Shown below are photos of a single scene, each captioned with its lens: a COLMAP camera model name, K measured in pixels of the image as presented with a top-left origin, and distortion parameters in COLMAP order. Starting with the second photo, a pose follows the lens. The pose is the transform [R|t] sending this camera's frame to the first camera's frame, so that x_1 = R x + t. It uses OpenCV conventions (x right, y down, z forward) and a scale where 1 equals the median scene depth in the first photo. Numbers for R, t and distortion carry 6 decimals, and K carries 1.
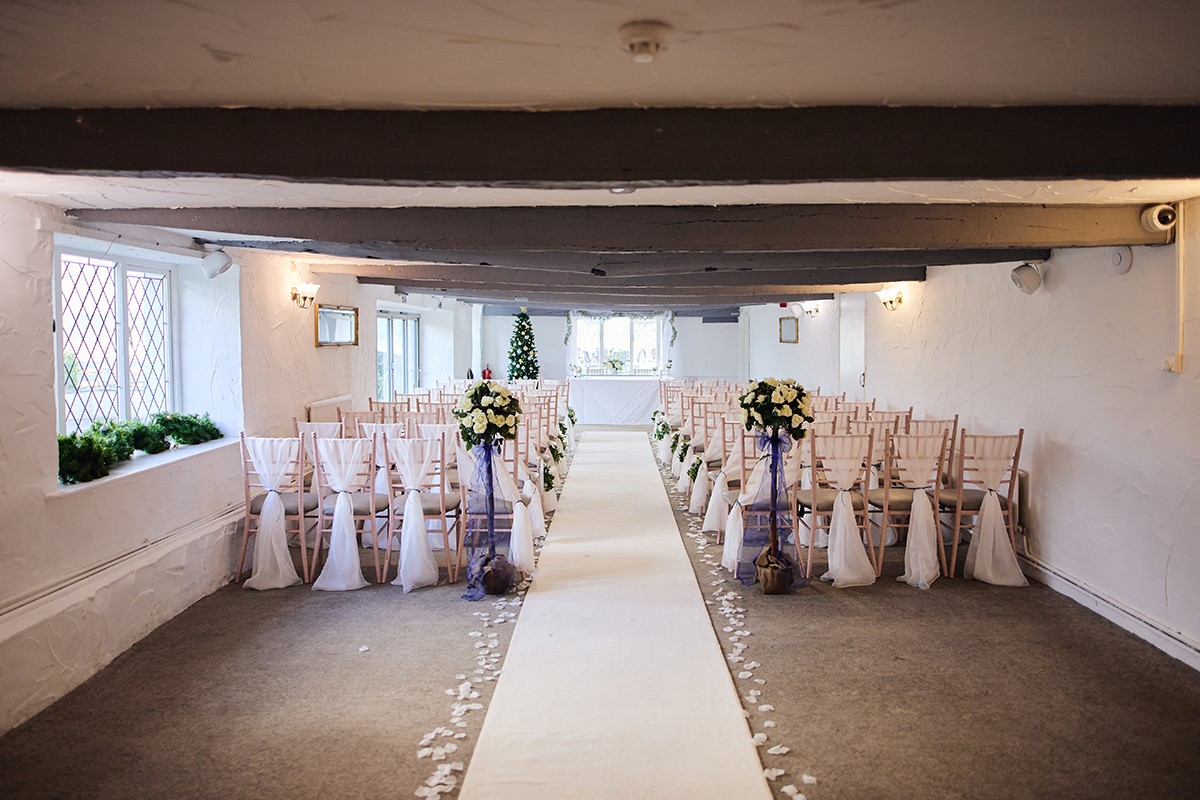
lens RADIAL K [[783.2, 0, 598.6], [0, 783.2, 396.1], [0, 0, 1]] dist [-0.019493, -0.006569]
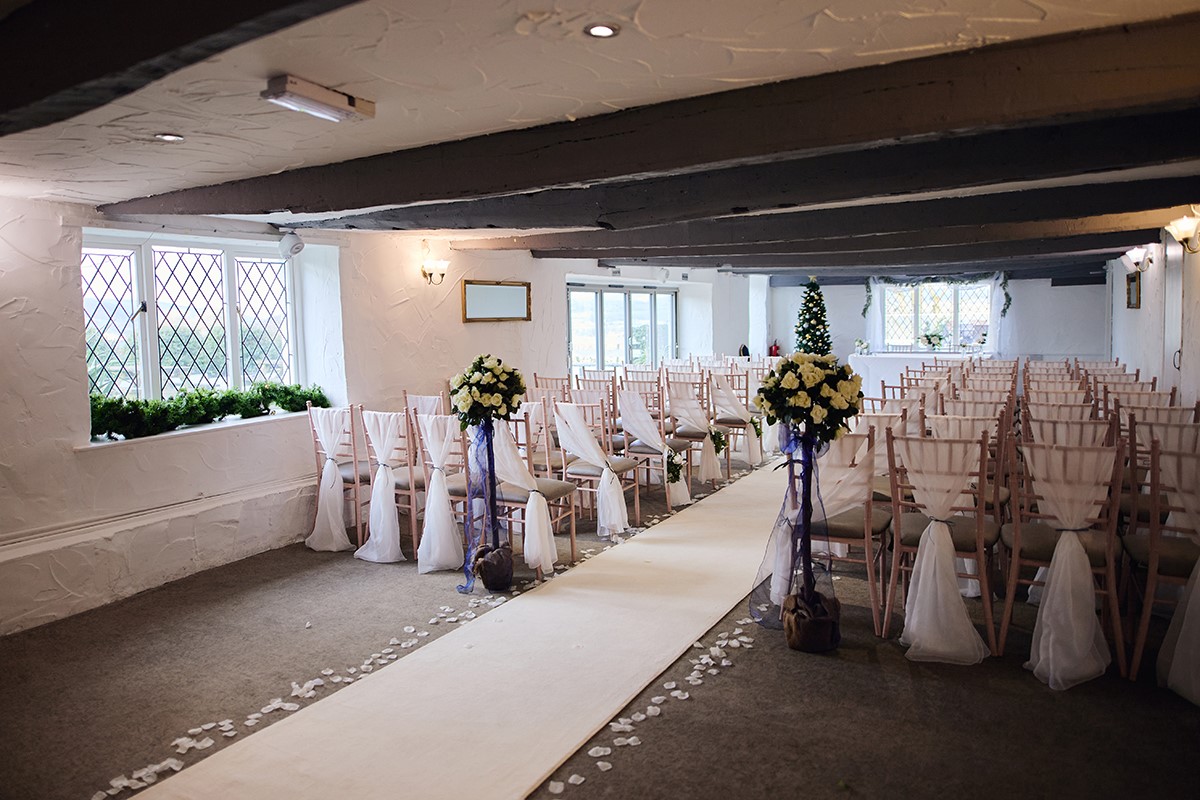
lens RADIAL K [[783.2, 0, 592.4], [0, 783.2, 395.7], [0, 0, 1]] dist [-0.019493, -0.006569]
pose [[0.854789, 0.031555, -0.518016, 0.440244], [-0.017067, 0.999319, 0.032710, -0.004427], [0.518696, -0.019120, 0.854745, 0.291749]]
